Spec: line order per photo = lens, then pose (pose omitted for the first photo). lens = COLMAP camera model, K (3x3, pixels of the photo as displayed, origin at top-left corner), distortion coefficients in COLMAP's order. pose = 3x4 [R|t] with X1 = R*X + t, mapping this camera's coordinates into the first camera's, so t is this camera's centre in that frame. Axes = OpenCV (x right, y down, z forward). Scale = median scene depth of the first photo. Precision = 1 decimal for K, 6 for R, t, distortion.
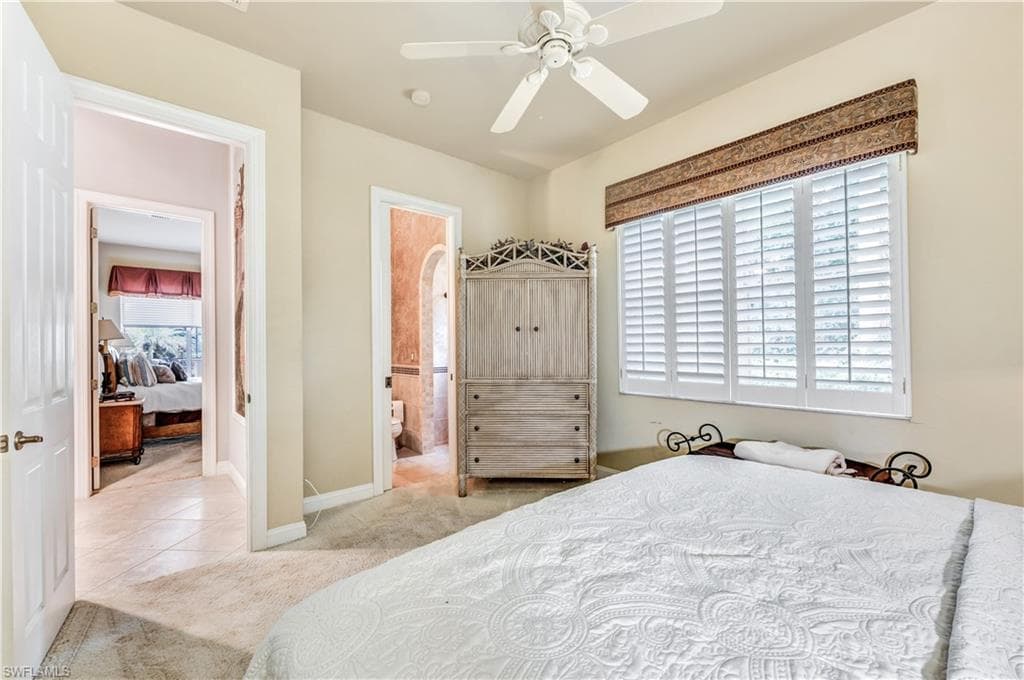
lens RADIAL K [[411.4, 0, 516.1], [0, 411.4, 327.6], [0, 0, 1]] dist [-0.010184, -0.000090]
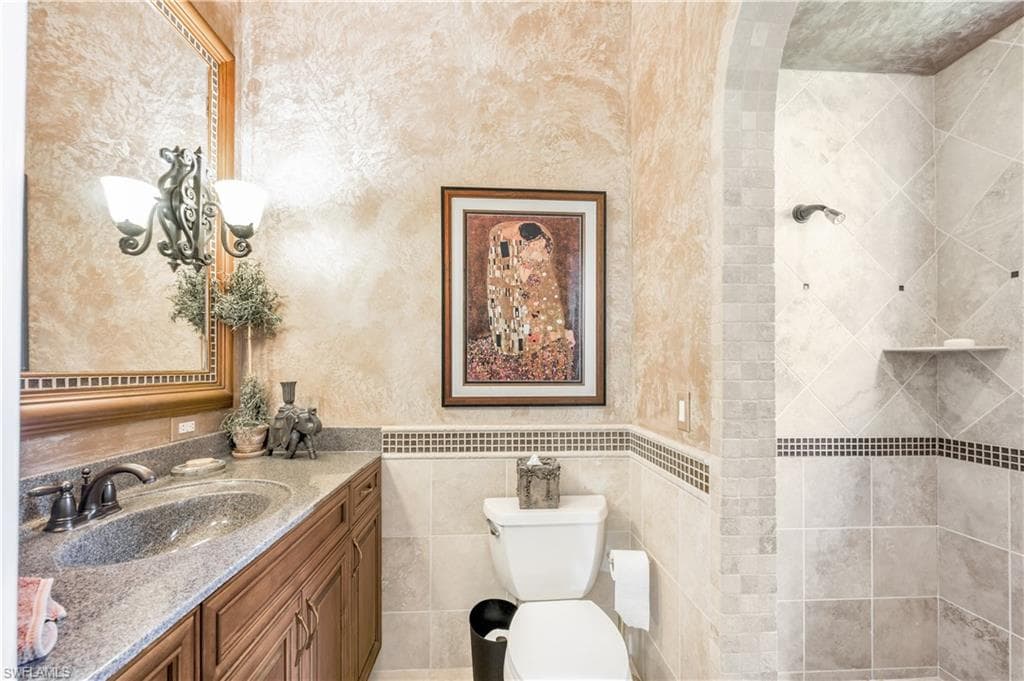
lens RADIAL K [[411.4, 0, 516.1], [0, 411.4, 328.1], [0, 0, 1]] dist [-0.010184, -0.000090]
pose [[0.786705, 0.005614, -0.617303, -0.176352], [0.000460, 0.999953, 0.009680, 0.016435], [0.617328, -0.007899, 0.786666, 0.737263]]
